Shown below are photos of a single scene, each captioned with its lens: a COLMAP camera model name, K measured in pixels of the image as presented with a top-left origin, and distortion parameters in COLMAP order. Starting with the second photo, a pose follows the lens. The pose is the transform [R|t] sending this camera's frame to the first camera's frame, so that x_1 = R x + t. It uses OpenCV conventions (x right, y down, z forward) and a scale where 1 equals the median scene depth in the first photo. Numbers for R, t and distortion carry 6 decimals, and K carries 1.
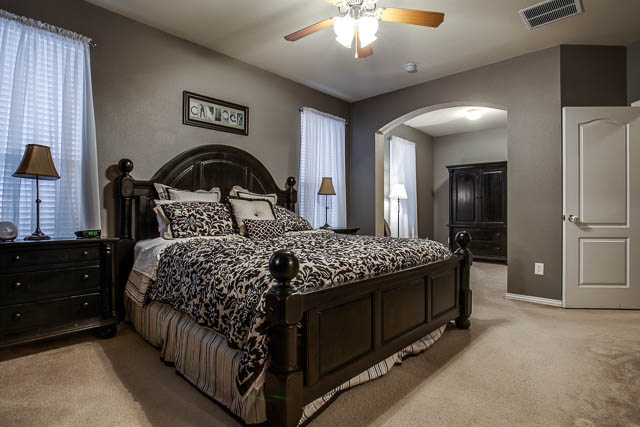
lens RADIAL K [[314.8, 0, 326.2], [0, 314.8, 211.1], [0, 0, 1]] dist [-0.051988, 0.016505]
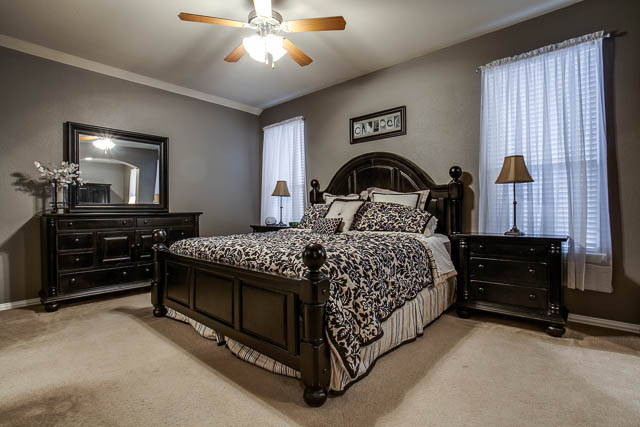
lens RADIAL K [[314.8, 0, 326.9], [0, 314.8, 216.3], [0, 0, 1]] dist [-0.051988, 0.016505]
pose [[0.065319, 0.008115, -0.997831, 1.084120], [0.011182, 0.999898, 0.008864, 0.011515], [0.997802, -0.011737, 0.065221, 1.026173]]
